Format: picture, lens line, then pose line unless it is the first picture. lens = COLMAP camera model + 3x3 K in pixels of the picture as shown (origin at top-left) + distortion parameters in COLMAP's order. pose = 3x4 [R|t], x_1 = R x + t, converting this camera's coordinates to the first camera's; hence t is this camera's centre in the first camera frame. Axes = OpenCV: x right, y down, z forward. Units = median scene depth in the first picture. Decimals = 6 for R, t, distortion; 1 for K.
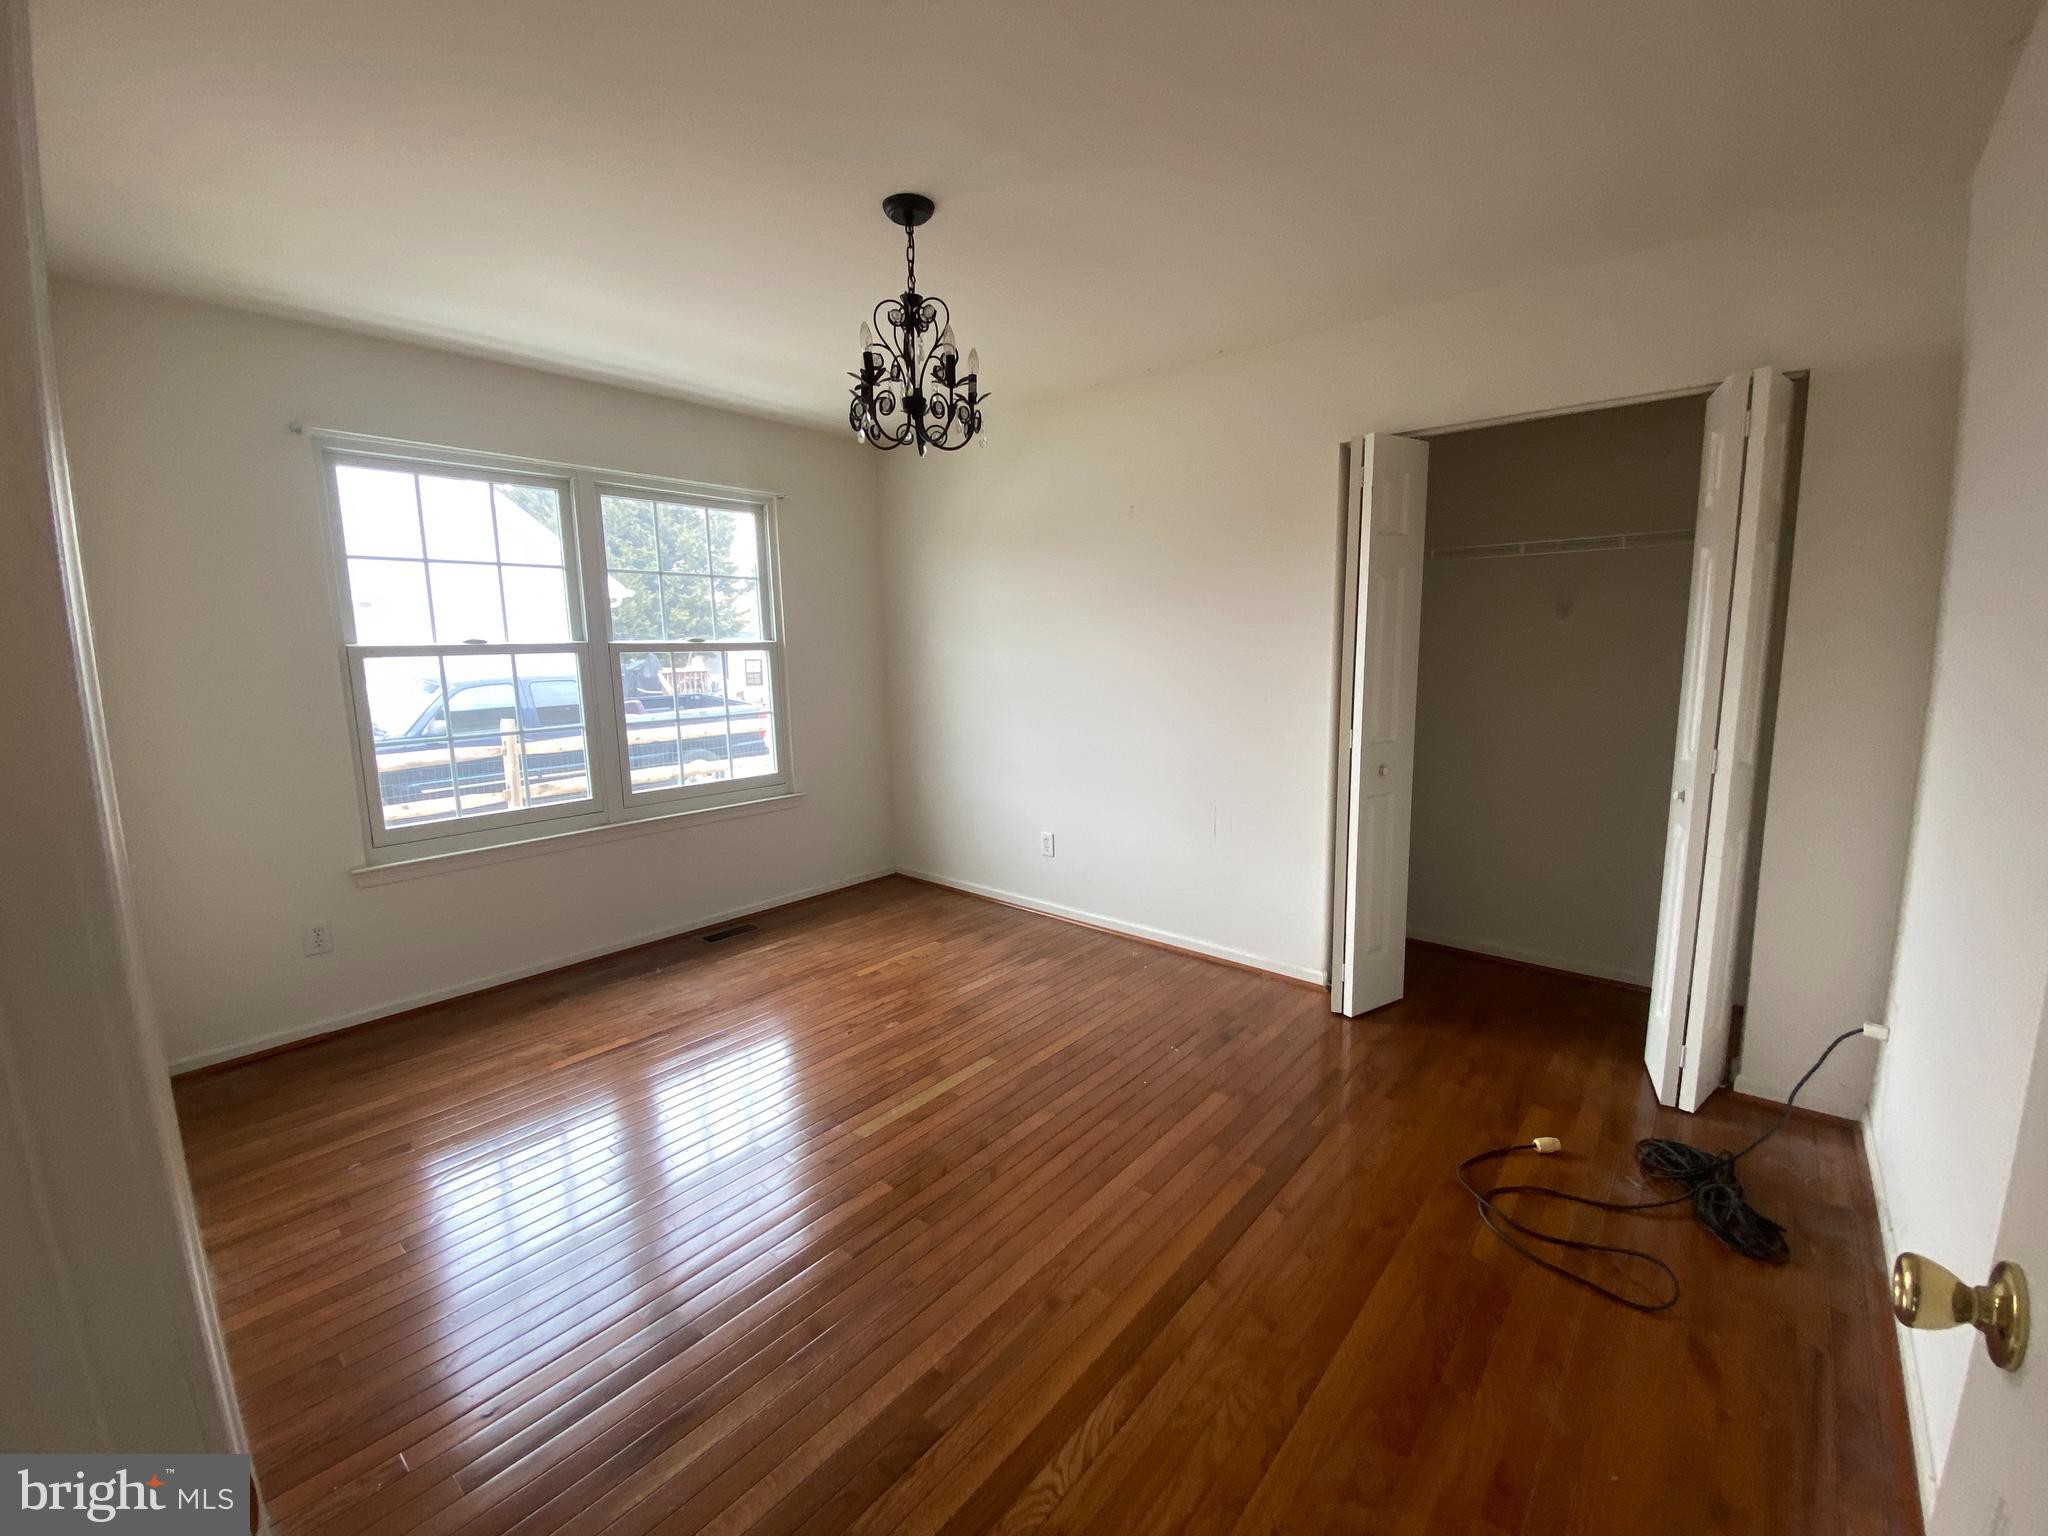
lens RADIAL K [[821.9, 0, 1027.1], [0, 821.9, 763.9], [0, 0, 1]] dist [0.025927, -0.023283]
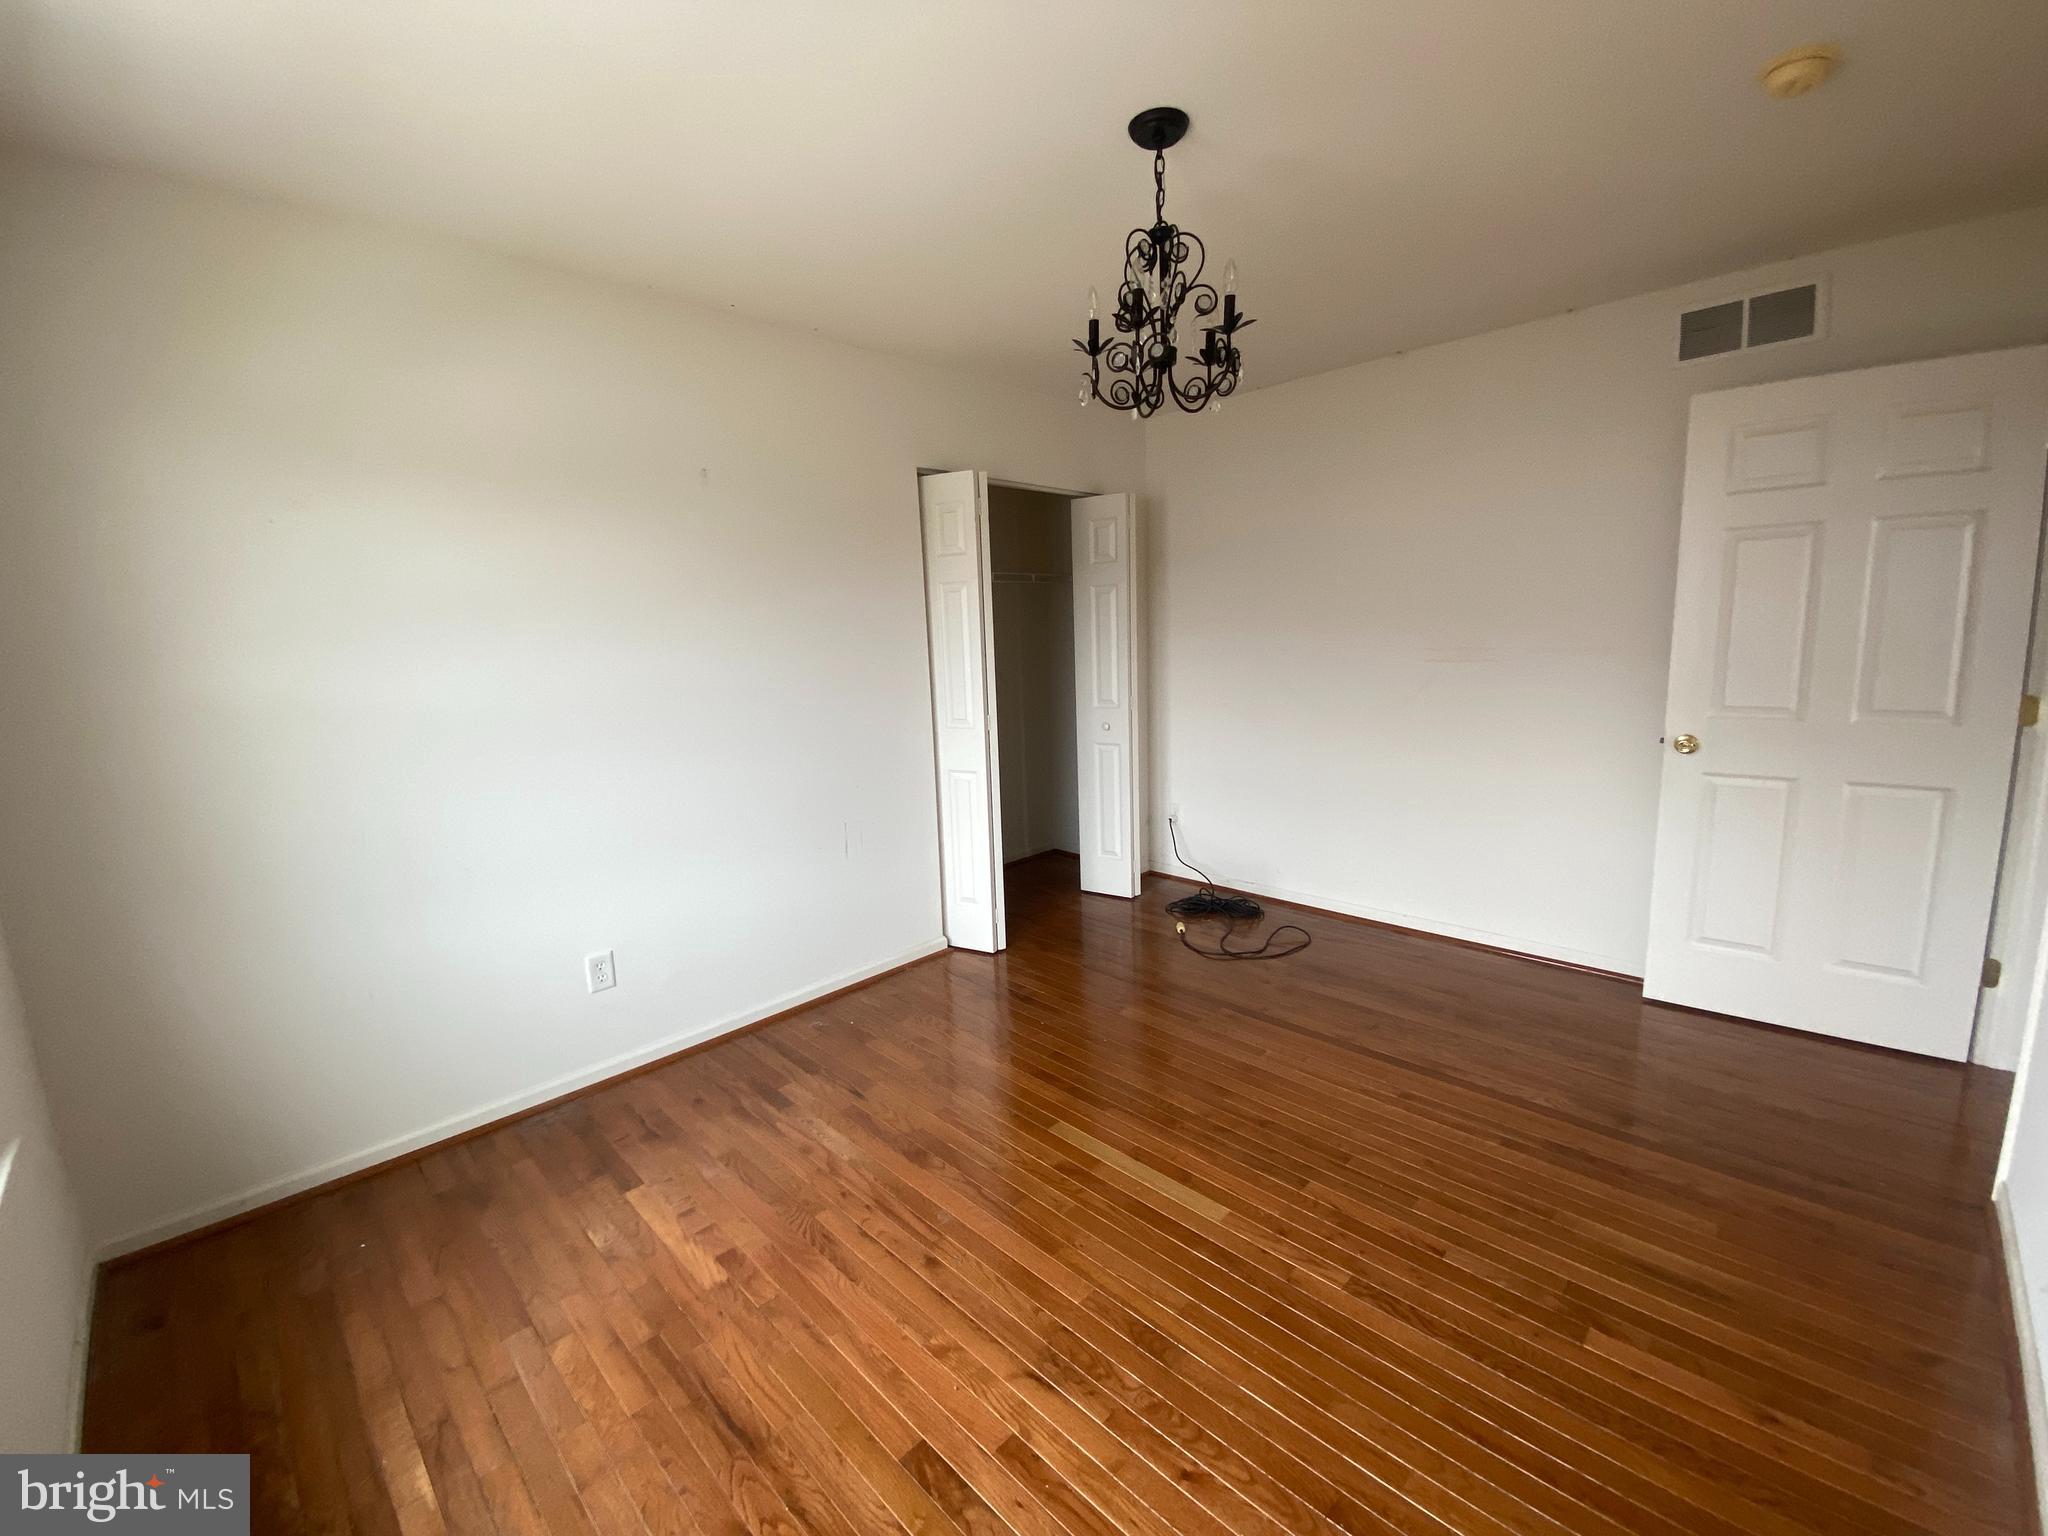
lens RADIAL K [[821.9, 0, 1027.1], [0, 821.9, 763.9], [0, 0, 1]] dist [0.025927, -0.023283]
pose [[0.079588, -0.133688, 0.987822, -0.638438], [0.196977, 0.973535, 0.115885, -0.077075], [-0.977172, 0.185356, 0.103815, 0.679918]]
